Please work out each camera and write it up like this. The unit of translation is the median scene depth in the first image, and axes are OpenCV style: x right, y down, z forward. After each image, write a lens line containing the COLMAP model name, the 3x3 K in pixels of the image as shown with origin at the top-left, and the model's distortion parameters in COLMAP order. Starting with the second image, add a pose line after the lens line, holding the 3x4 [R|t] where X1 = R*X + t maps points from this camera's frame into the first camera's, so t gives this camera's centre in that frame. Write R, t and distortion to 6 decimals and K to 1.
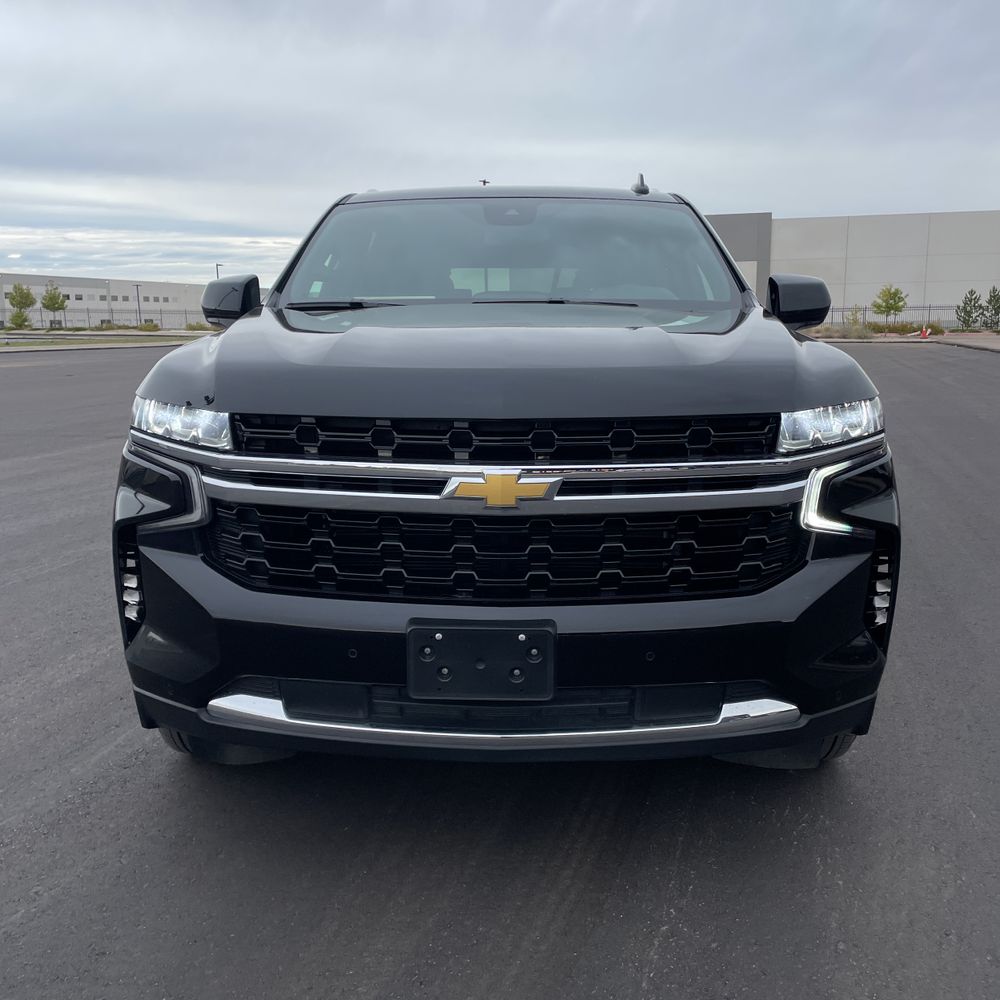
lens RADIAL K [[1014.6, 0, 497.5], [0, 1014.6, 497.8], [0, 0, 1]] dist [0.046284, 0.000000]
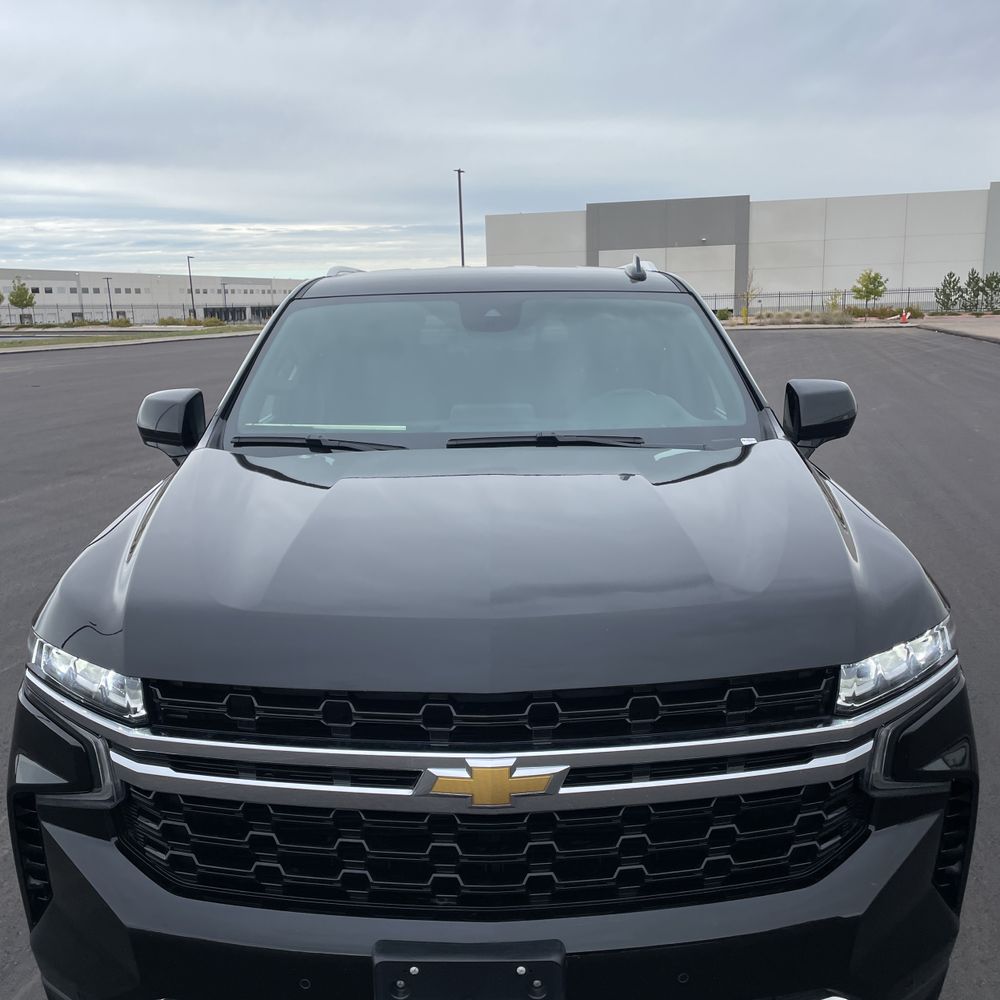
lens RADIAL K [[1014.6, 0, 496.5], [0, 1014.6, 502.0], [0, 0, 1]] dist [0.046284, 0.000000]
pose [[0.999671, -0.019073, 0.017133, -0.001328], [0.018716, 0.999608, 0.020802, -0.202670], [-0.017524, -0.020475, 0.999637, 0.183888]]
